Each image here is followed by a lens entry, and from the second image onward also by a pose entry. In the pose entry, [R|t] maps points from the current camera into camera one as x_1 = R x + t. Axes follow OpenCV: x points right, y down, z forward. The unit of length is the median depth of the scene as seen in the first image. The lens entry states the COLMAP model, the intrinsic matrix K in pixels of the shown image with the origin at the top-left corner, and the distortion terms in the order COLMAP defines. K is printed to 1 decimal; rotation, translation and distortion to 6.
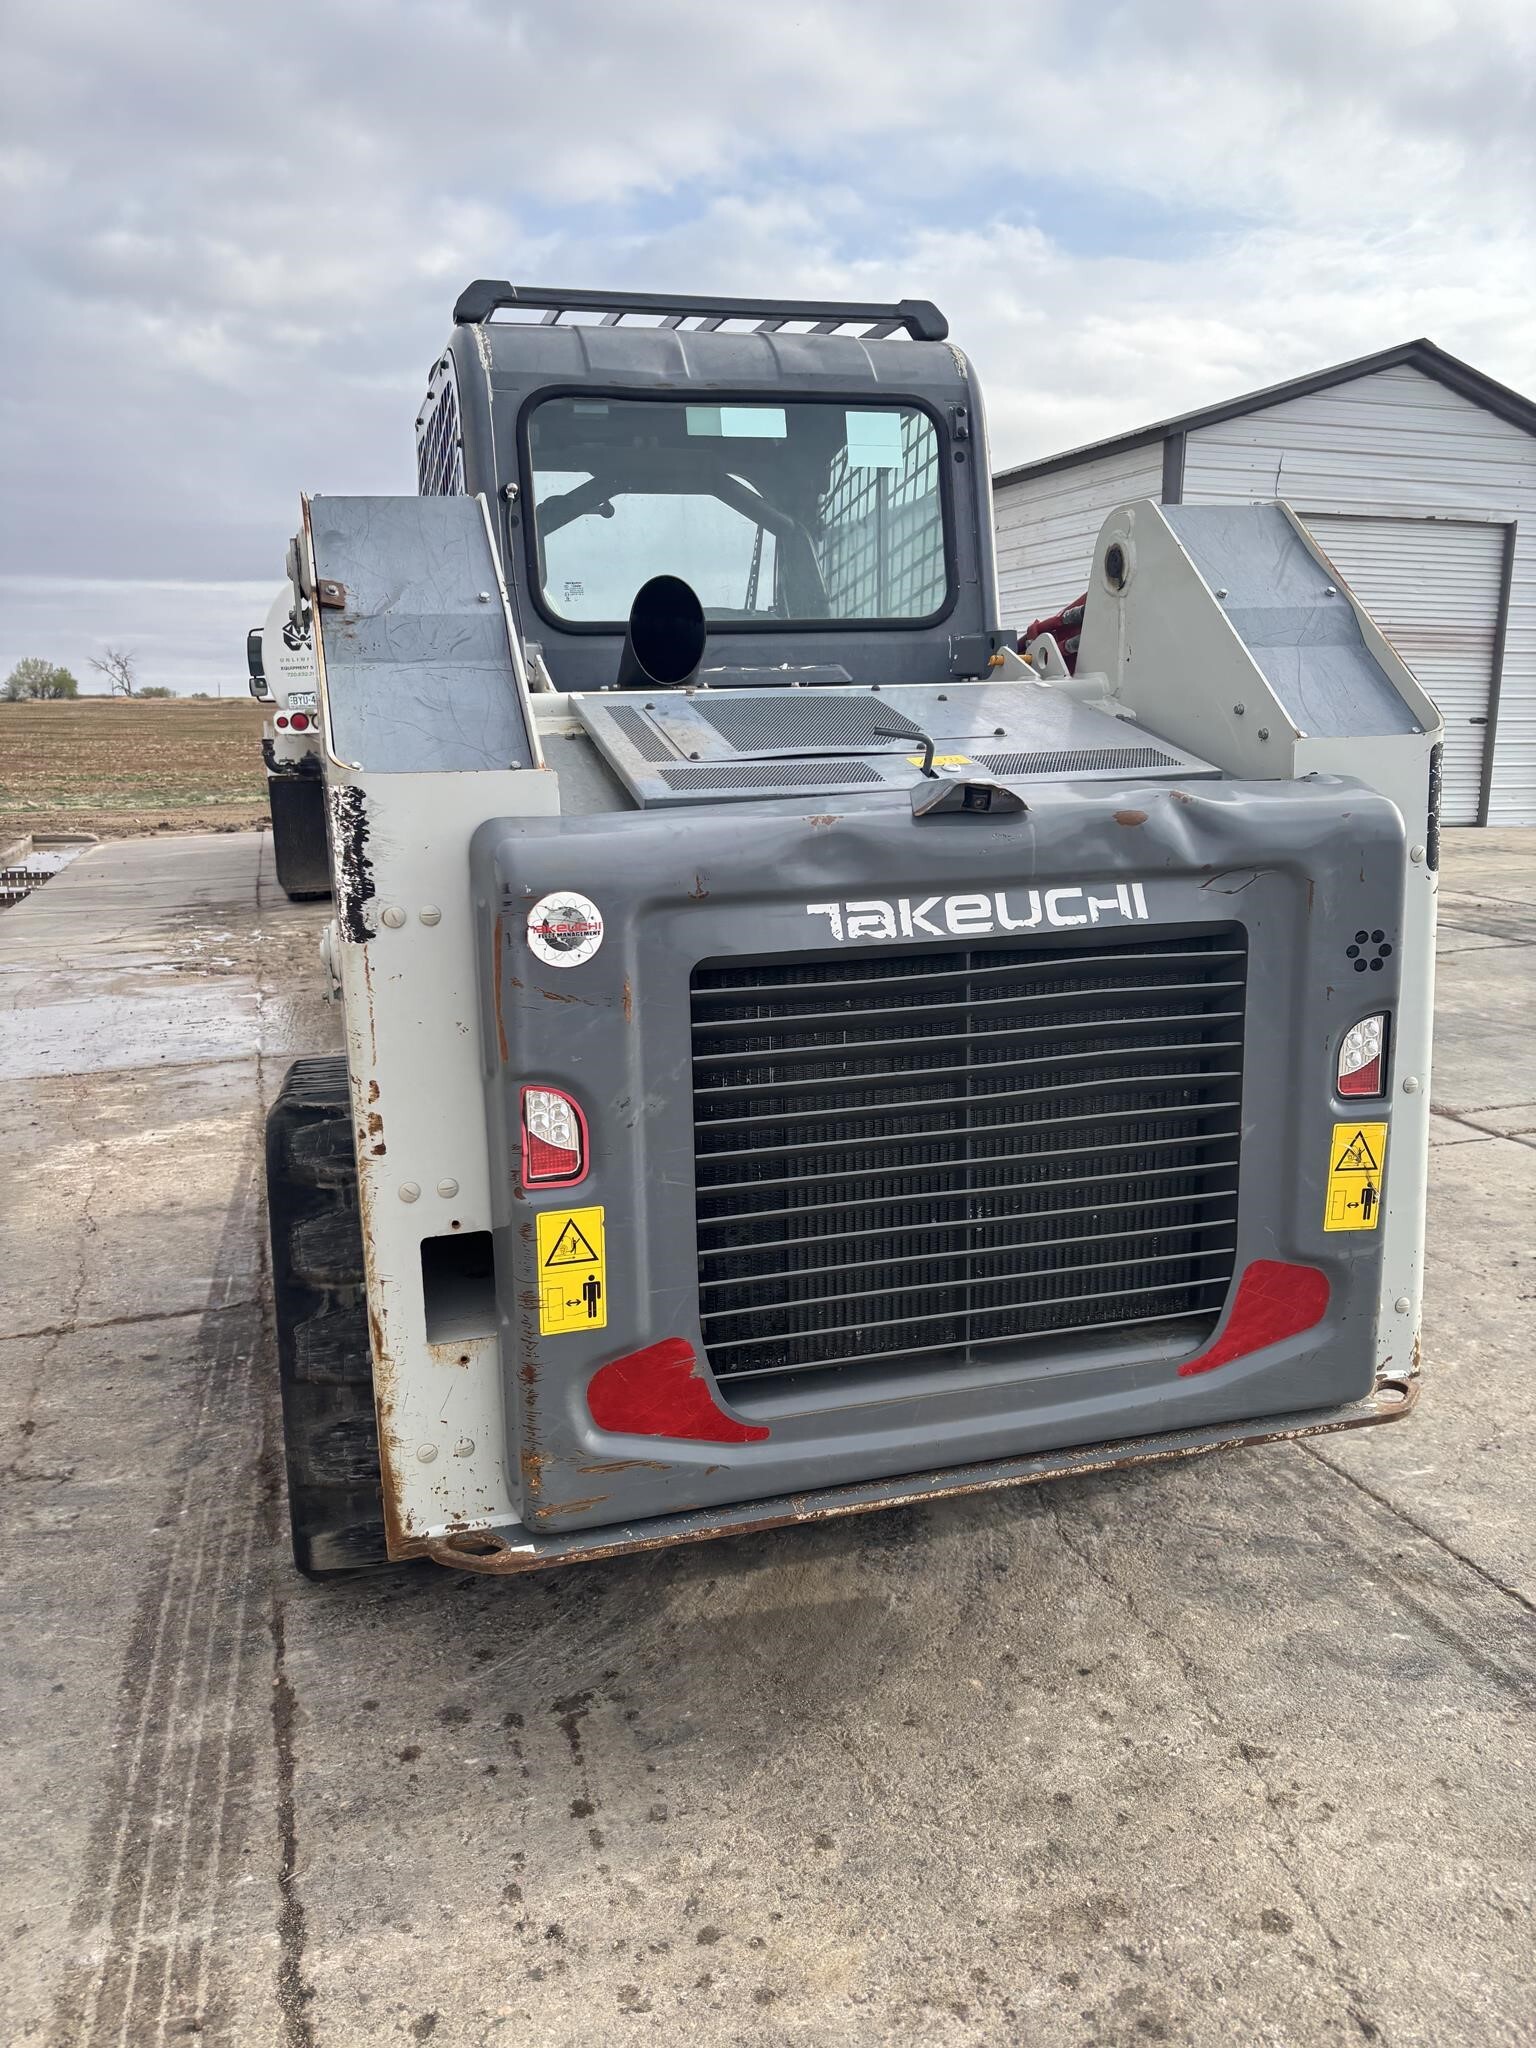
lens RADIAL K [[1541.8, 0, 746.2], [0, 1541.8, 1009.4], [0, 0, 1]] dist [0.053563, -0.061132]
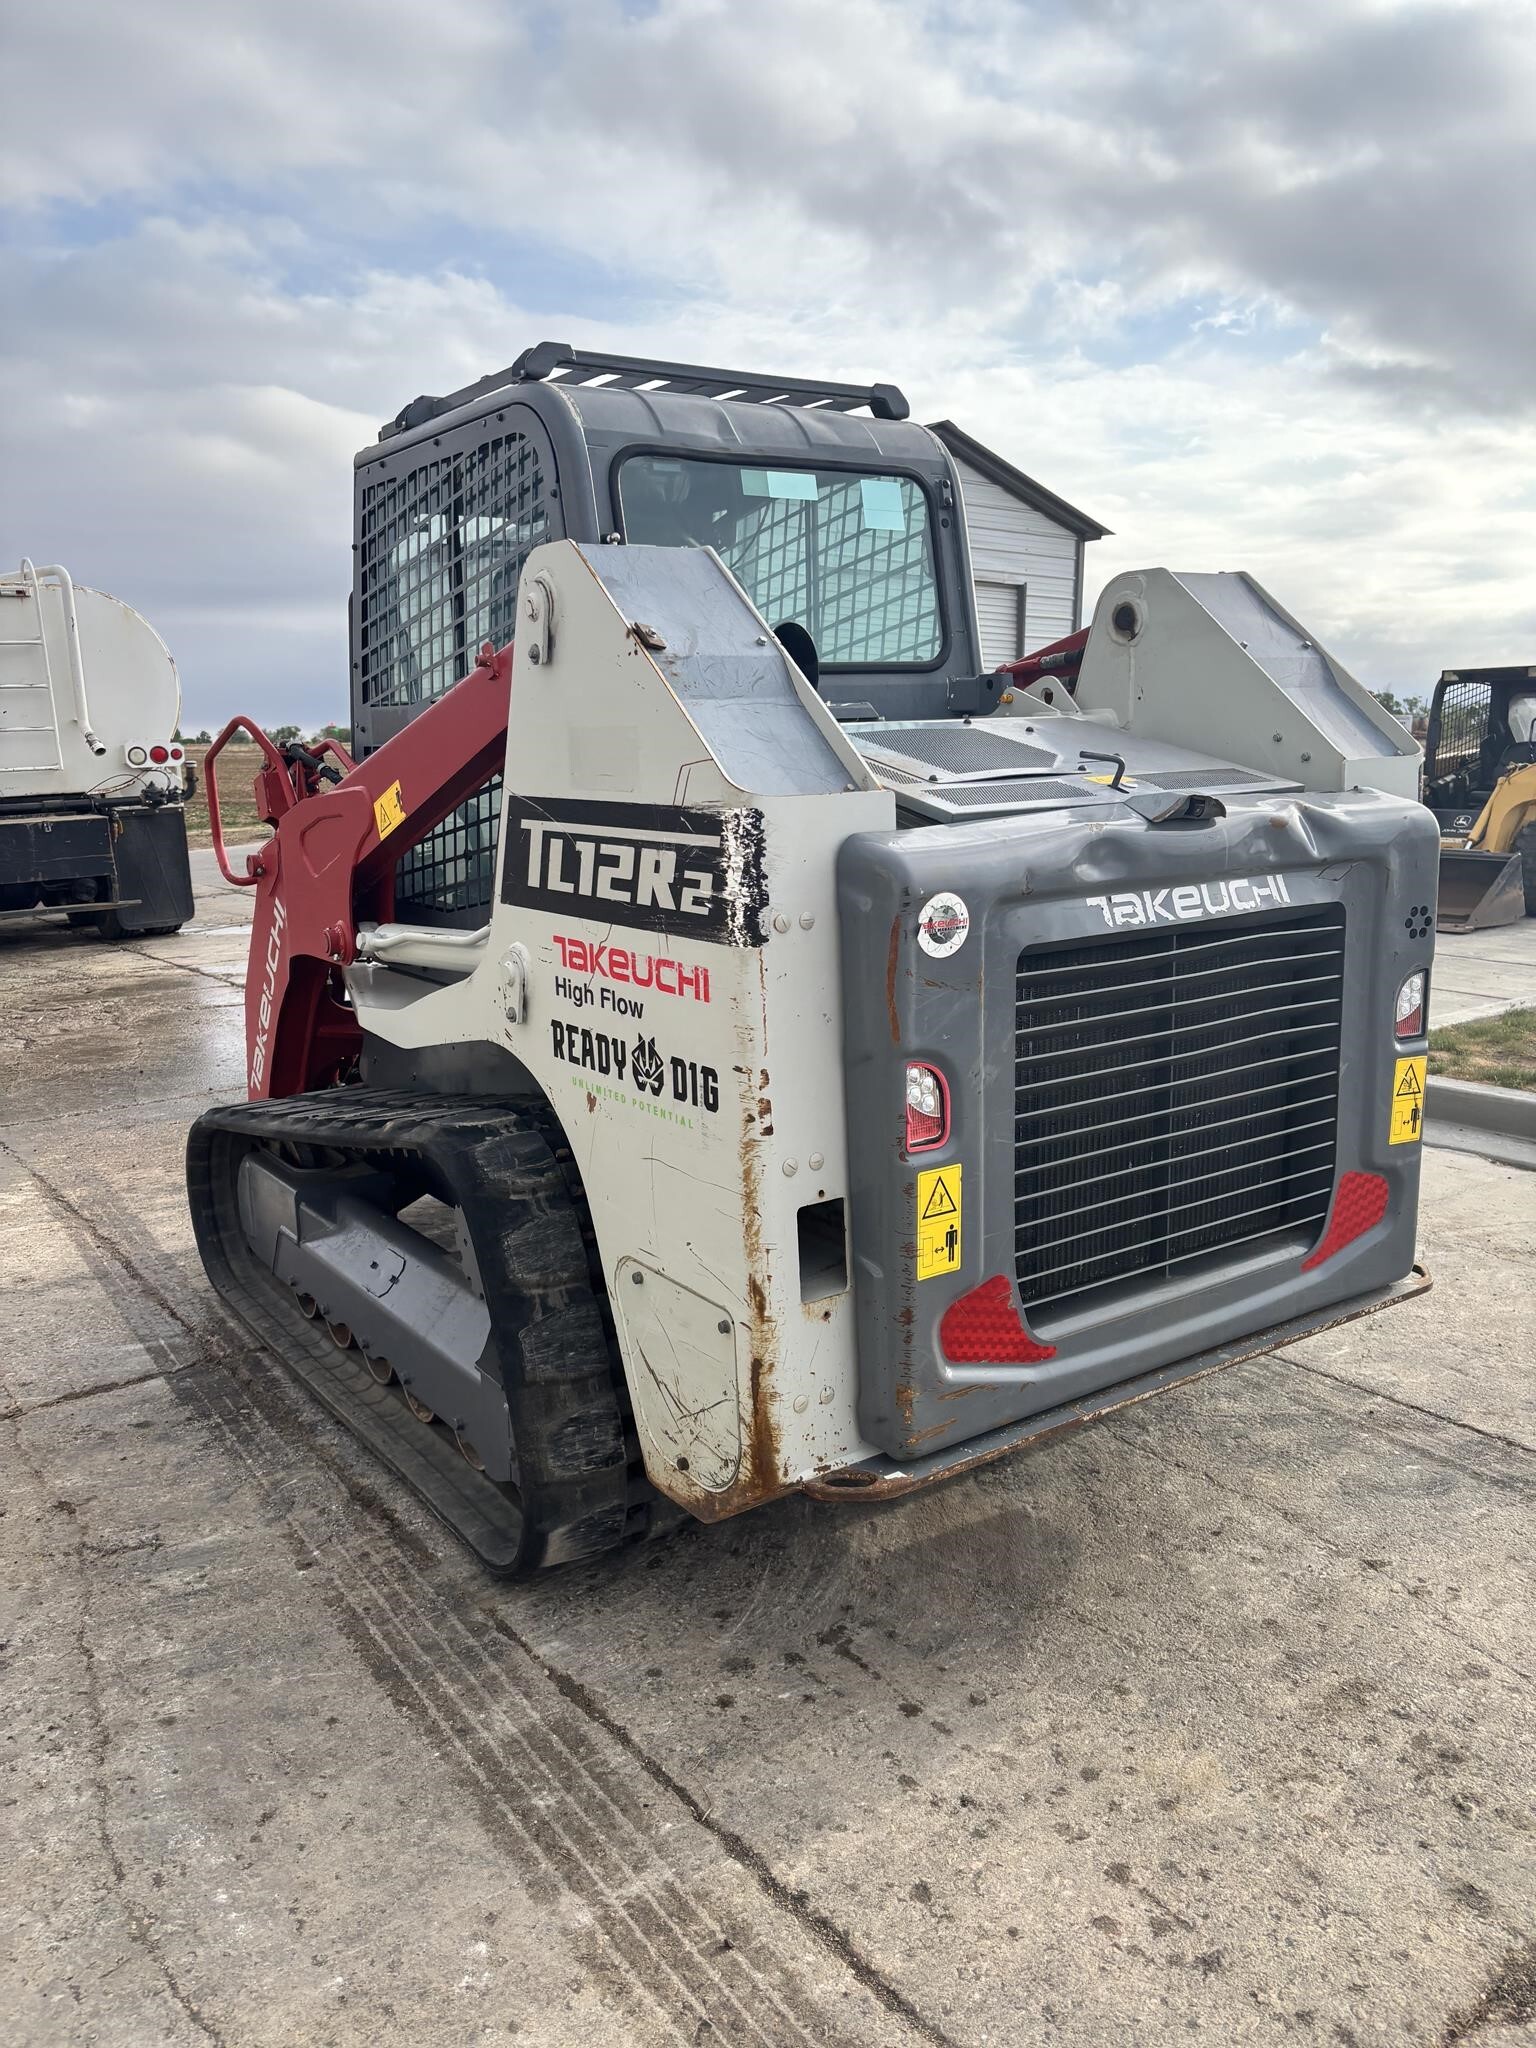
lens RADIAL K [[1541.8, 0, 743.3], [0, 1541.8, 1009.4], [0, 0, 1]] dist [0.053563, -0.061132]
pose [[0.947716, -0.059643, 0.313492, -0.521512], [0.067706, 0.997594, -0.014886, 0.015572], [-0.311850, 0.035333, 0.949474, -0.046904]]
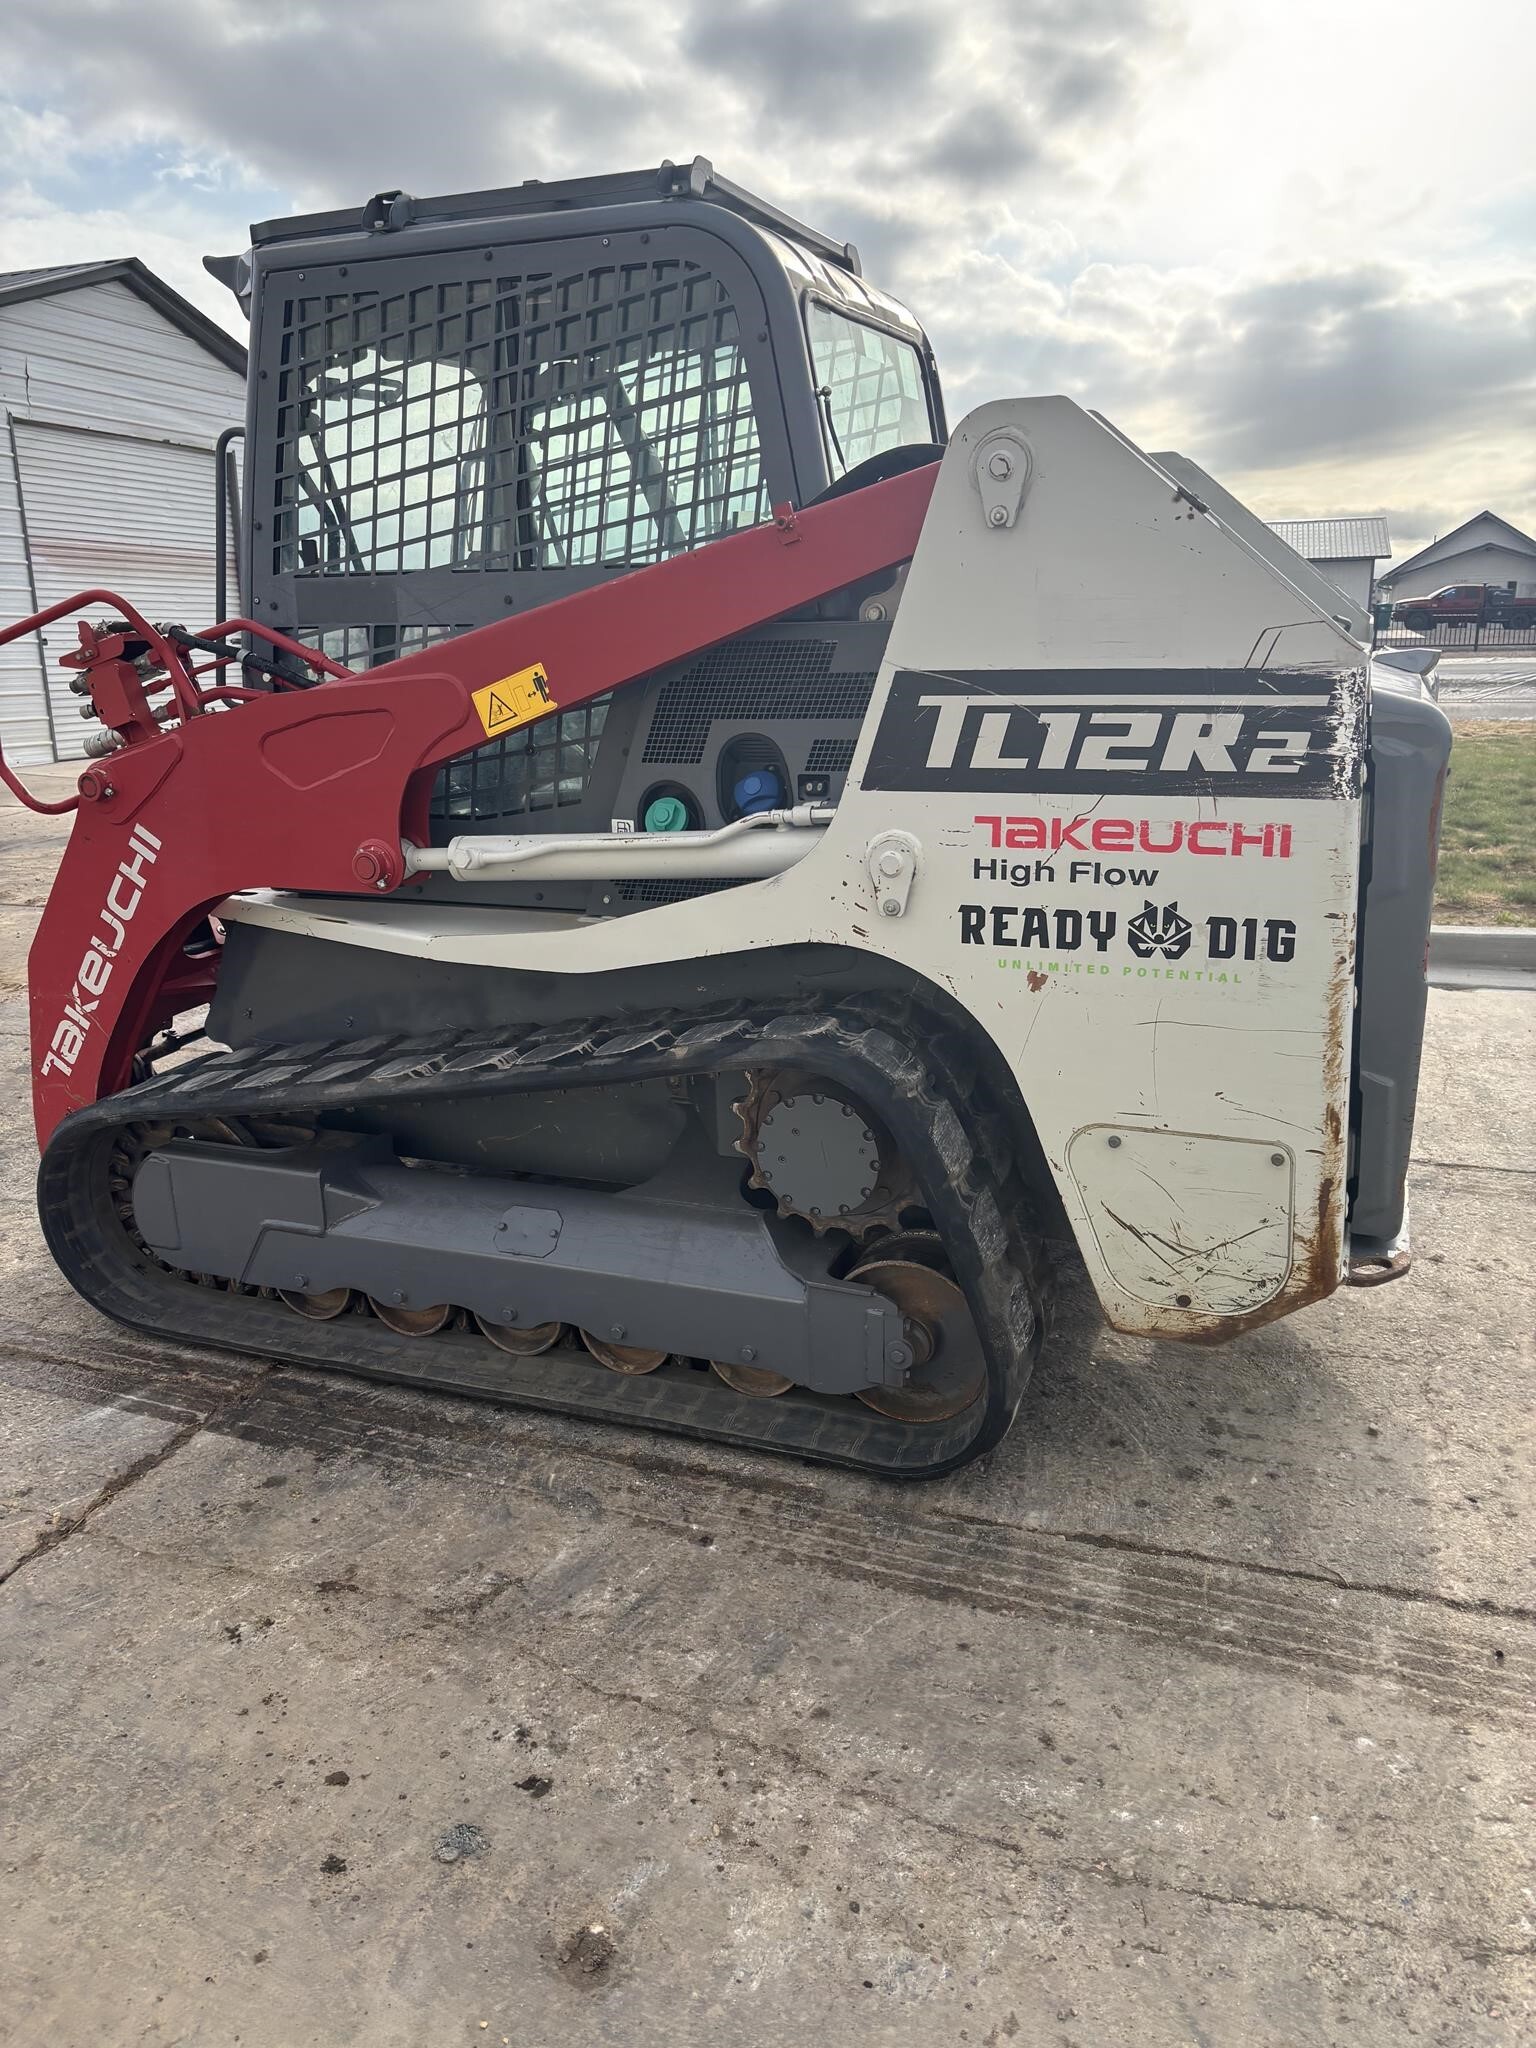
lens RADIAL K [[1541.8, 0, 743.9], [0, 1541.8, 1038.1], [0, 0, 1]] dist [0.053563, -0.061132]
pose [[0.606674, -0.219541, 0.764034, -1.282233], [0.172282, 0.974577, 0.143241, -0.099459], [-0.776057, 0.044729, 0.629074, 0.531699]]
